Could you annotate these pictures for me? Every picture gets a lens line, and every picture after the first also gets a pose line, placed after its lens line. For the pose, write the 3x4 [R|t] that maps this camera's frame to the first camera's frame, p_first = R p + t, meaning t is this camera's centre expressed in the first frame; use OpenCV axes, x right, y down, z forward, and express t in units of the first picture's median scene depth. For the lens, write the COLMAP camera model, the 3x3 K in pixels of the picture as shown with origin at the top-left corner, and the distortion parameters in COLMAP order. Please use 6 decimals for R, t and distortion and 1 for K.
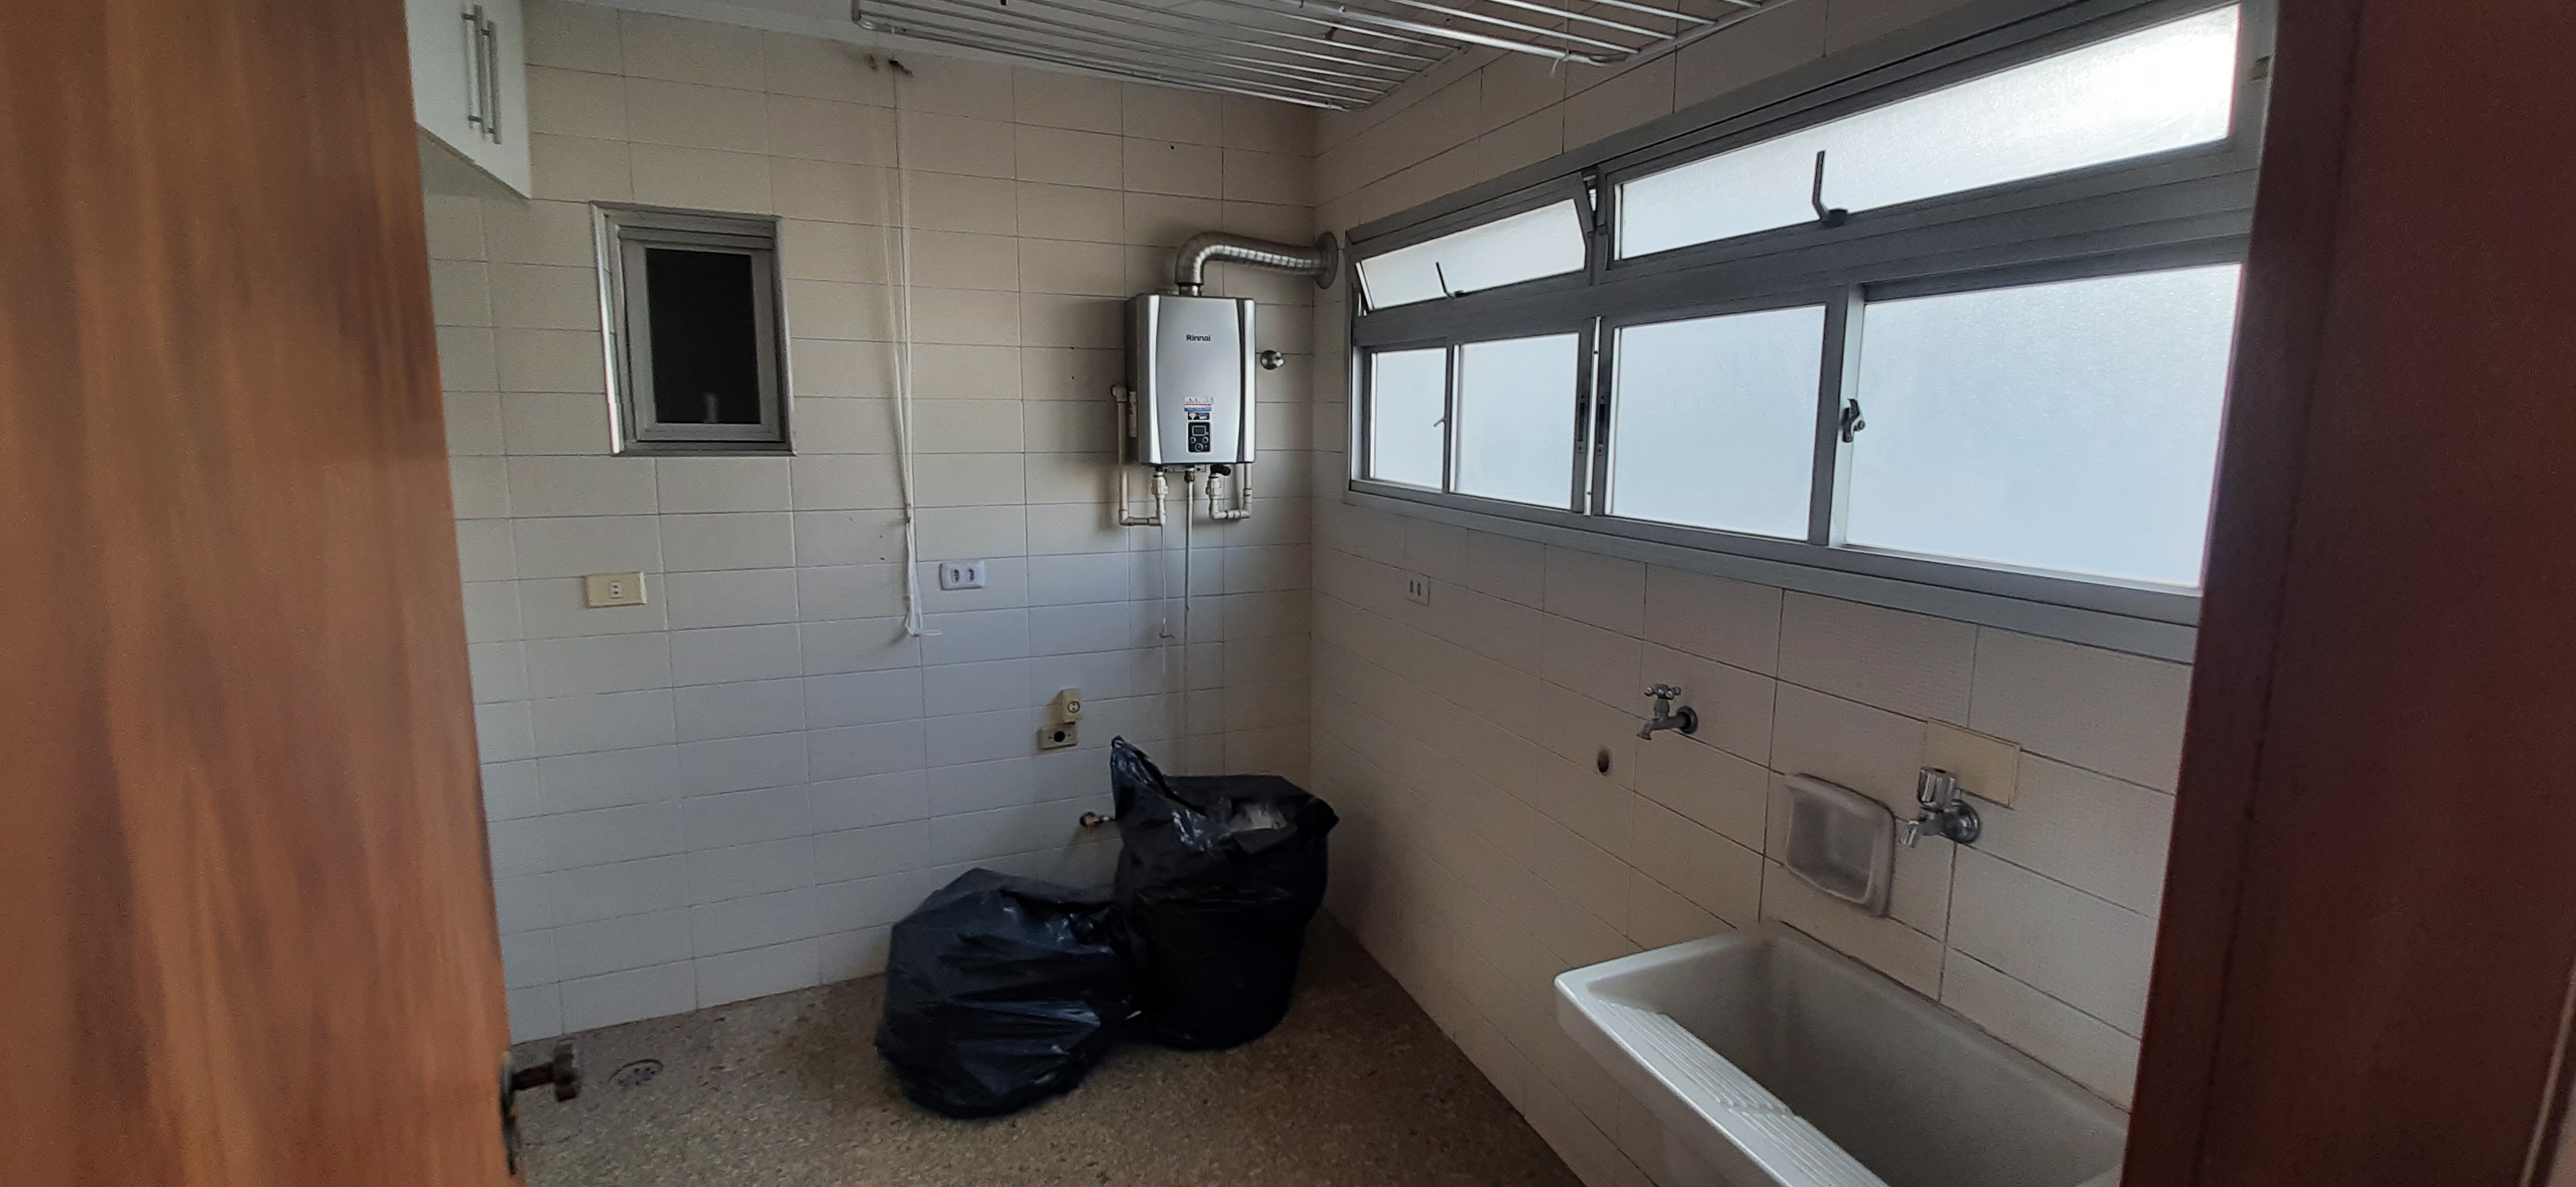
lens RADIAL K [[1024.8, 0, 1300.5], [0, 1024.8, 578.6], [0, 0, 1]] dist [0.001260, -0.000095]
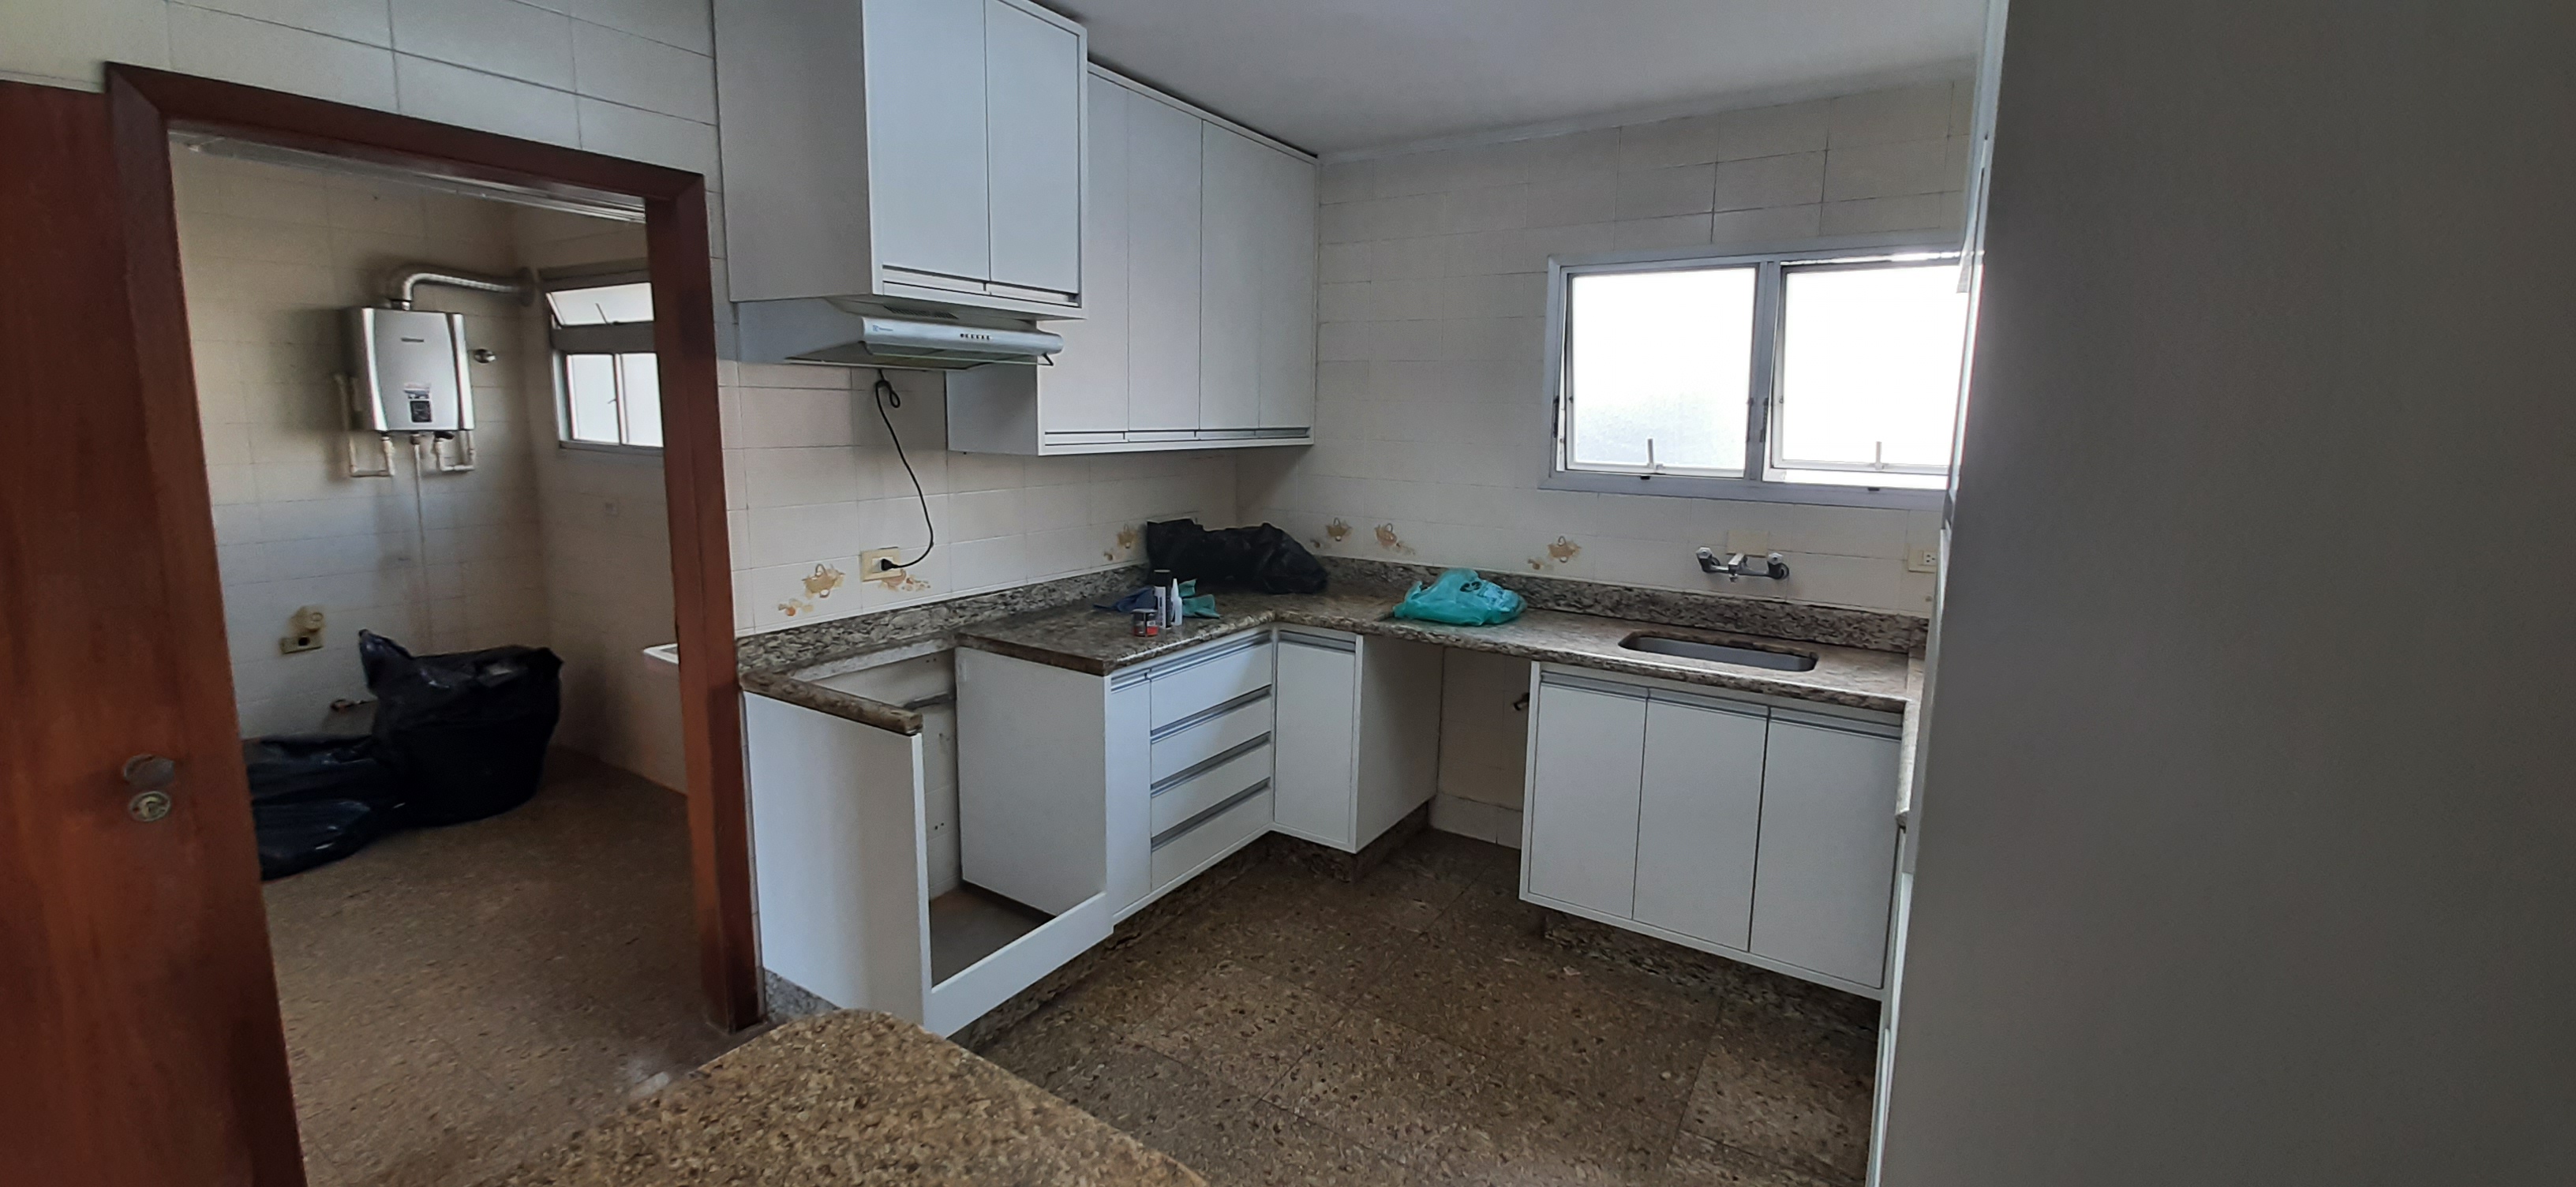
lens RADIAL K [[1024.8, 0, 1287.0], [0, 1024.8, 555.3], [0, 0, 1]] dist [0.001260, -0.000095]
pose [[0.833312, -0.078096, 0.547259, 0.101254], [0.082336, 0.996463, 0.016825, 0.126545], [-0.546637, 0.031039, 0.836794, -0.781243]]
